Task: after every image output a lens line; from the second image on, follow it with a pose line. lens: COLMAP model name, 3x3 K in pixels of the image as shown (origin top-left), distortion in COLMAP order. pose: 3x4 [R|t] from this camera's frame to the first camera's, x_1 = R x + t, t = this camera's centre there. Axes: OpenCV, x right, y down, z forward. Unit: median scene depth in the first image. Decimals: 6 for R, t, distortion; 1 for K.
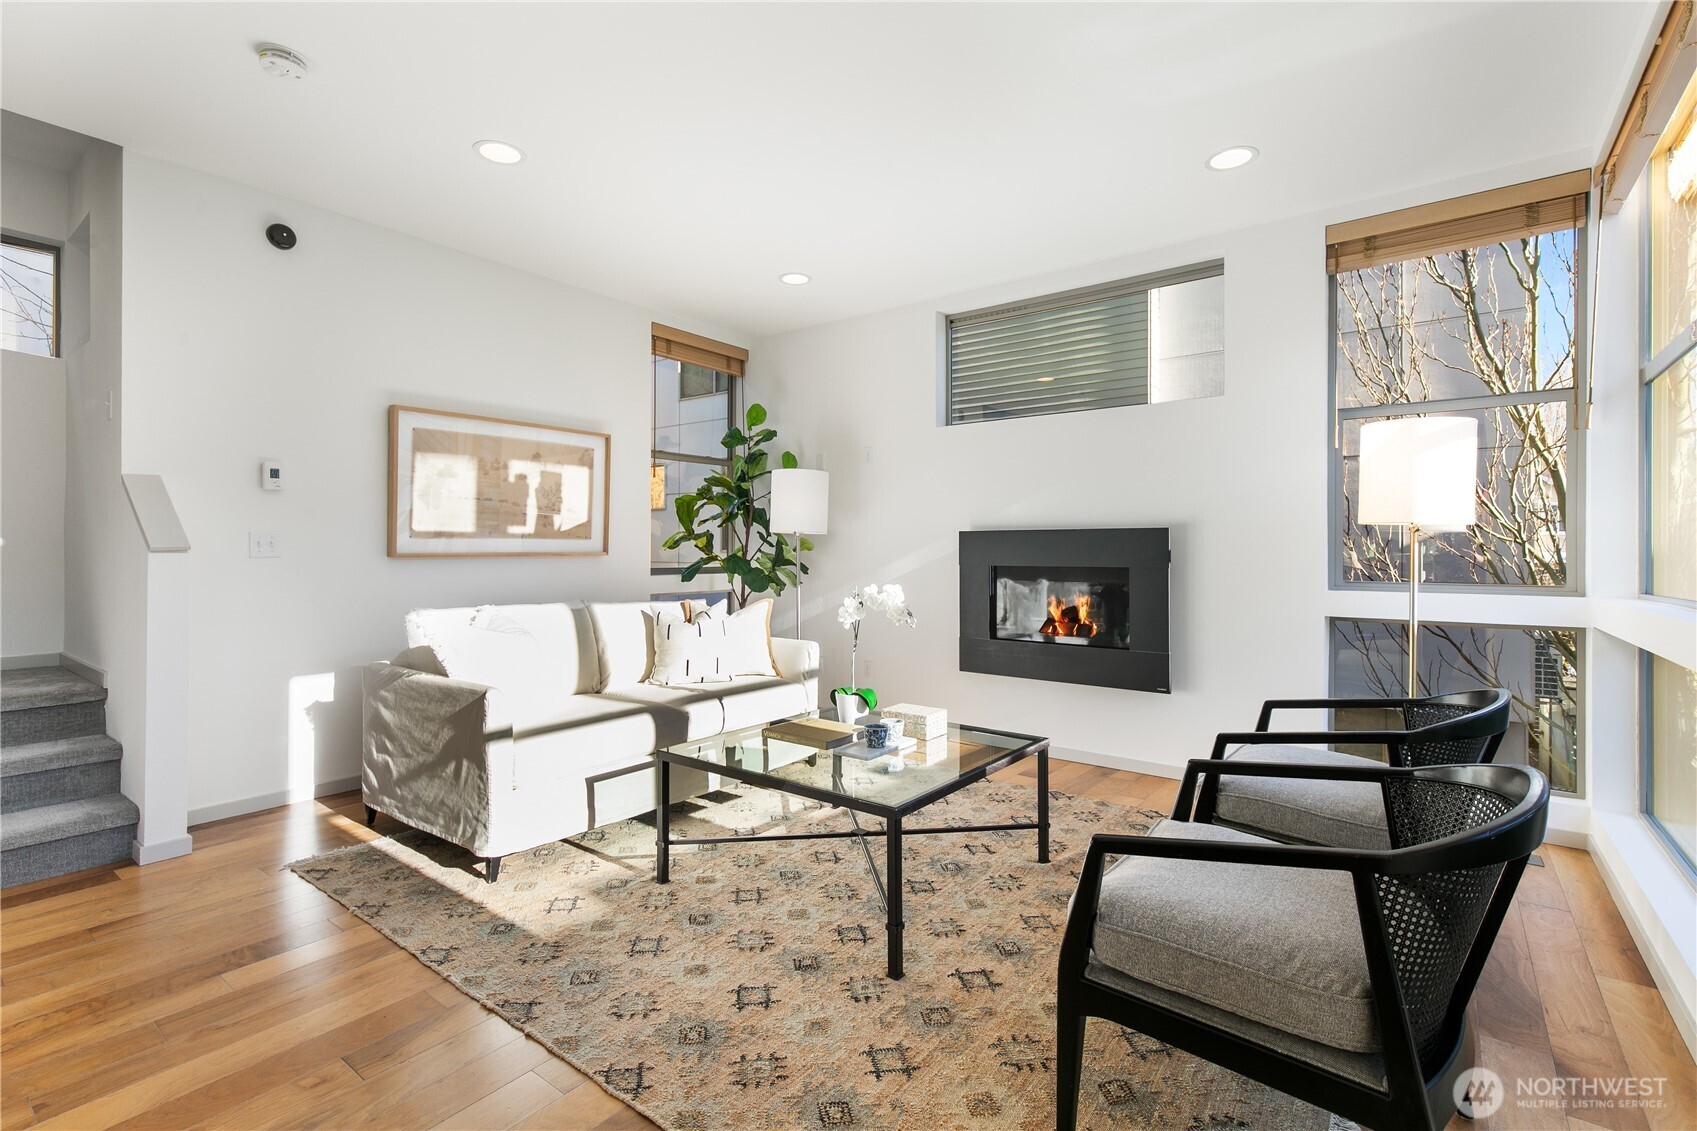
lens RADIAL K [[772.0, 0, 845.9], [0, 772.0, 553.8], [0, 0, 1]] dist [-0.000276, -0.000589]
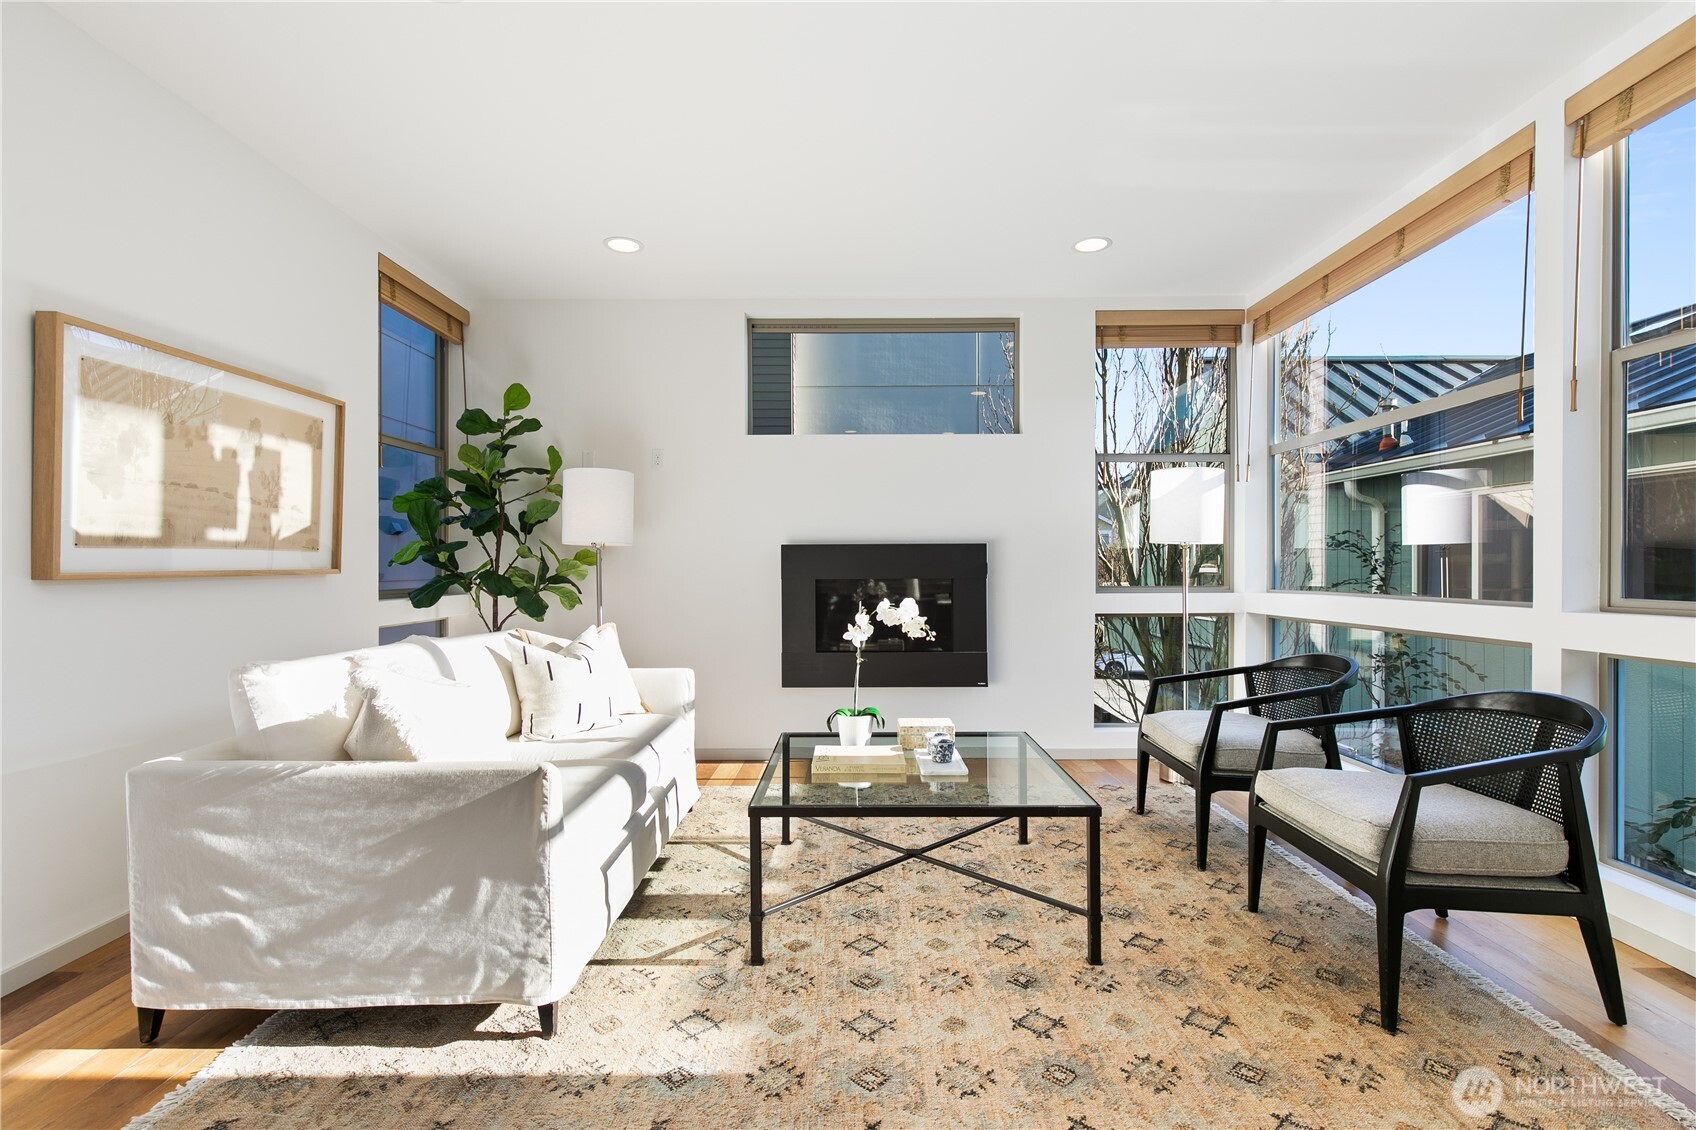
lens RADIAL K [[790.4, 0, 853.8], [0, 790.4, 568.0], [0, 0, 1]] dist [-0.000181, 0.000704]
pose [[0.795727, -0.007765, 0.605605, -0.464143], [0.007435, 0.999968, 0.003052, -0.002000], [-0.605610, 0.002074, 0.795759, 0.179011]]
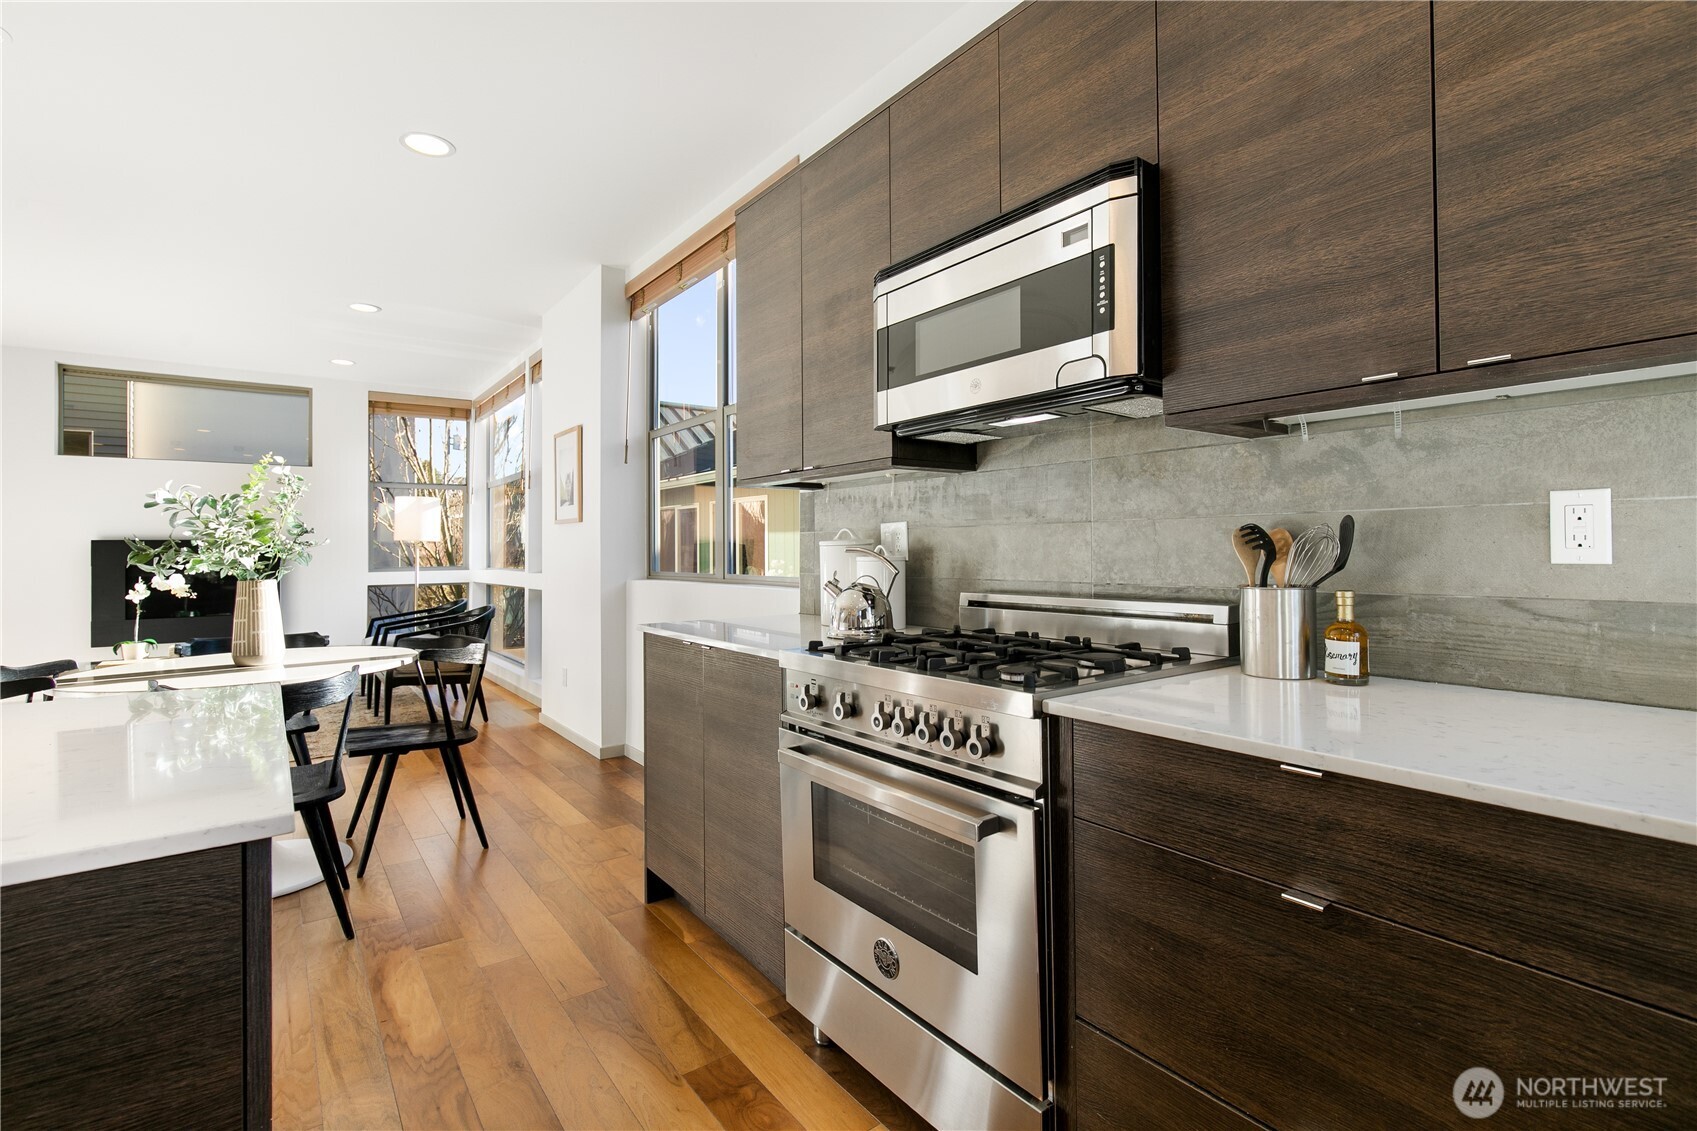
lens RADIAL K [[790.9, 0, 838.7], [0, 790.9, 542.5], [0, 0, 1]] dist [-0.000181, 0.000704]
pose [[0.297649, 0.004315, 0.954666, -0.905255], [0.009800, 0.999923, -0.007576, -0.001954], [-0.954625, 0.011611, 0.297584, -0.721074]]
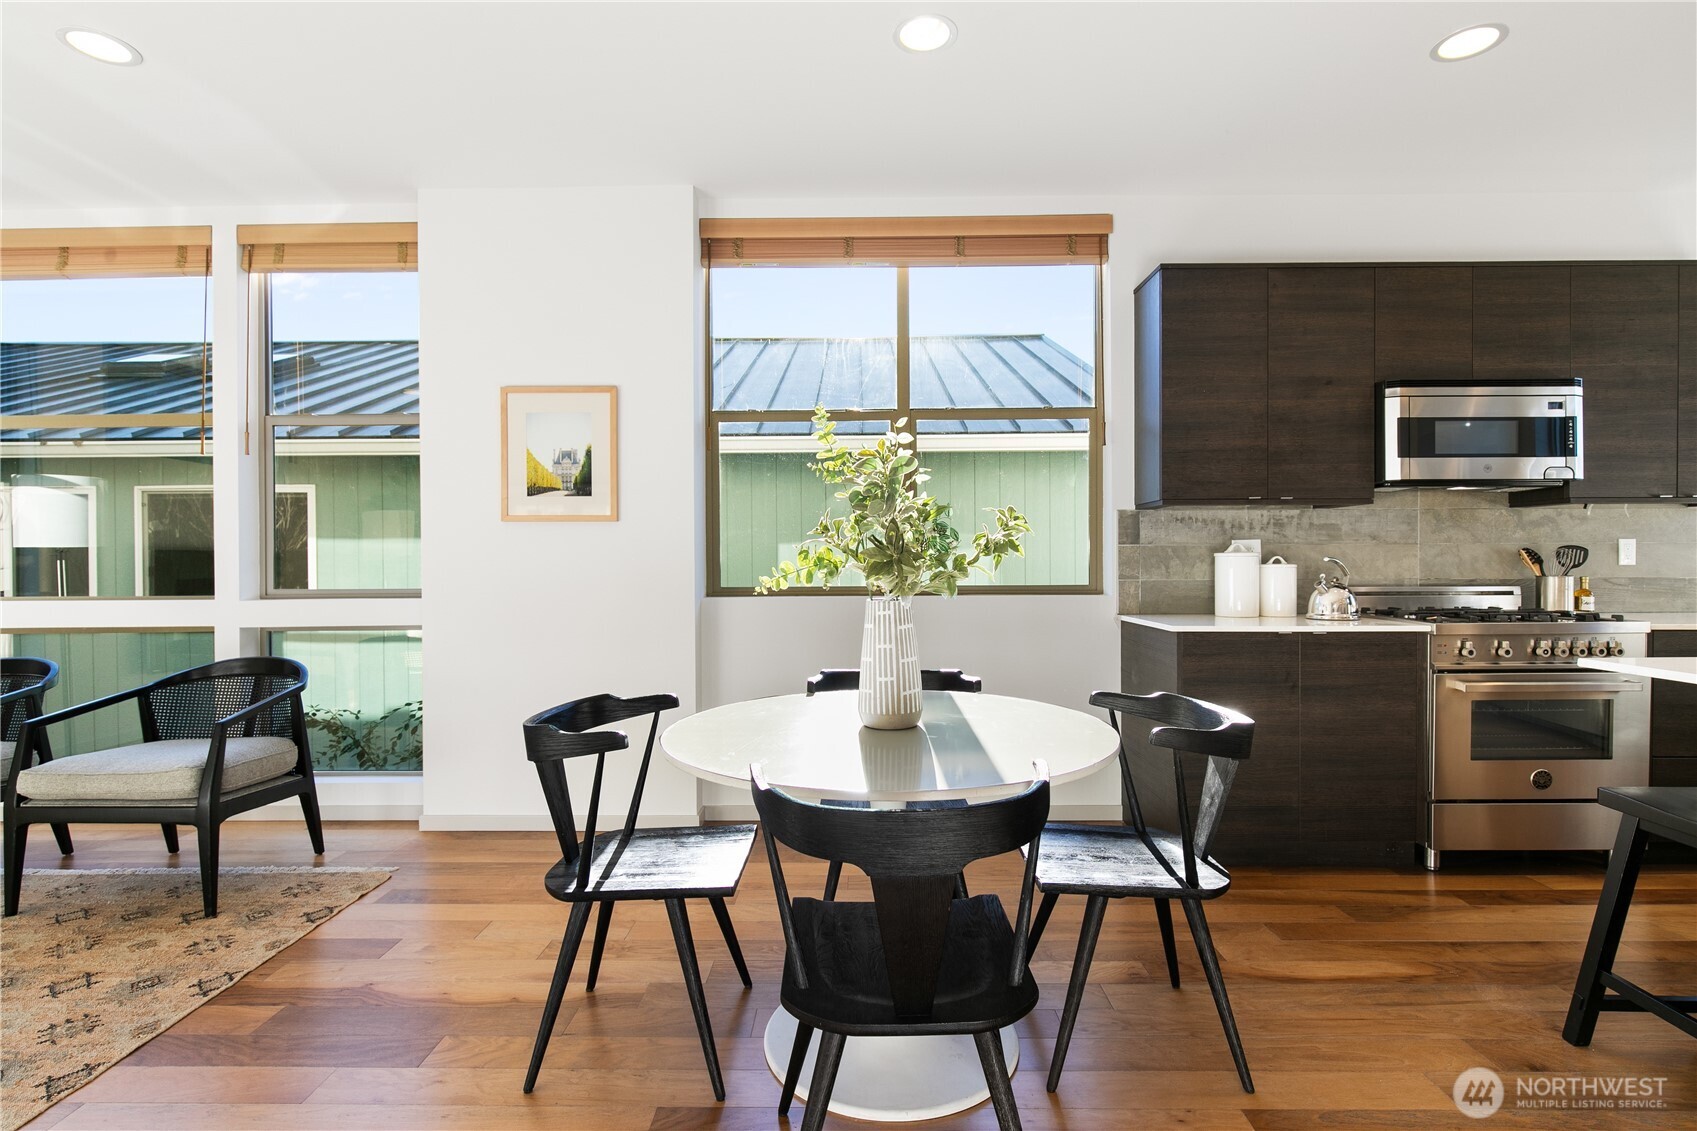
lens RADIAL K [[836.4, 0, 837.6], [0, 836.4, 570.5], [0, 0, 1]] dist [0.001881, -0.000622]
pose [[-0.581938, -0.007415, 0.813199, -0.768177], [0.004408, 0.999915, 0.012273, -0.002079], [-0.813221, 0.010727, -0.581856, 0.350256]]
